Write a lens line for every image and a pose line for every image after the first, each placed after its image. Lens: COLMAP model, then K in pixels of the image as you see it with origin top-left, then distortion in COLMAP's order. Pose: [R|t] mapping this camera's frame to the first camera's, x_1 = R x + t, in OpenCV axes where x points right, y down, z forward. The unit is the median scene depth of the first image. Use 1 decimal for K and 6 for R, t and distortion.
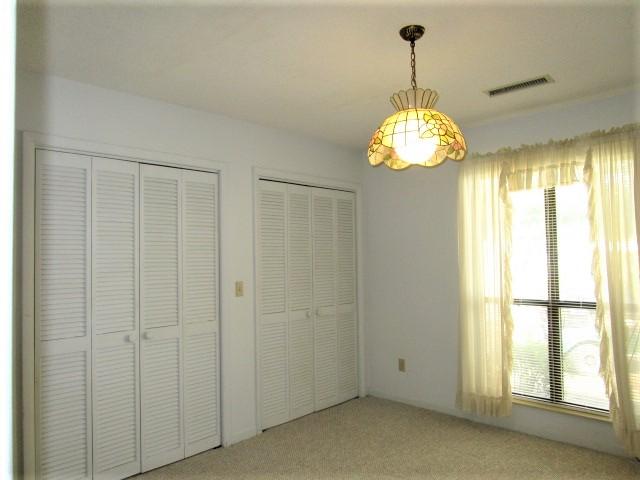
lens RADIAL K [[462.8, 0, 317.5], [0, 462.8, 237.7], [0, 0, 1]] dist [-0.008967, -0.005930]
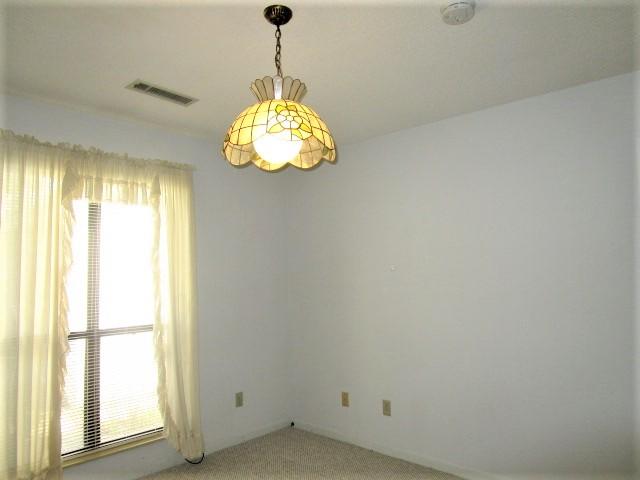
lens RADIAL K [[462.8, 0, 317.5], [0, 462.8, 237.7], [0, 0, 1]] dist [-0.008967, -0.005930]
pose [[-0.067058, 0.107542, 0.991936, -0.445358], [-0.012374, 0.994008, -0.108604, 0.055435], [-0.997672, -0.019557, -0.065325, 0.687627]]
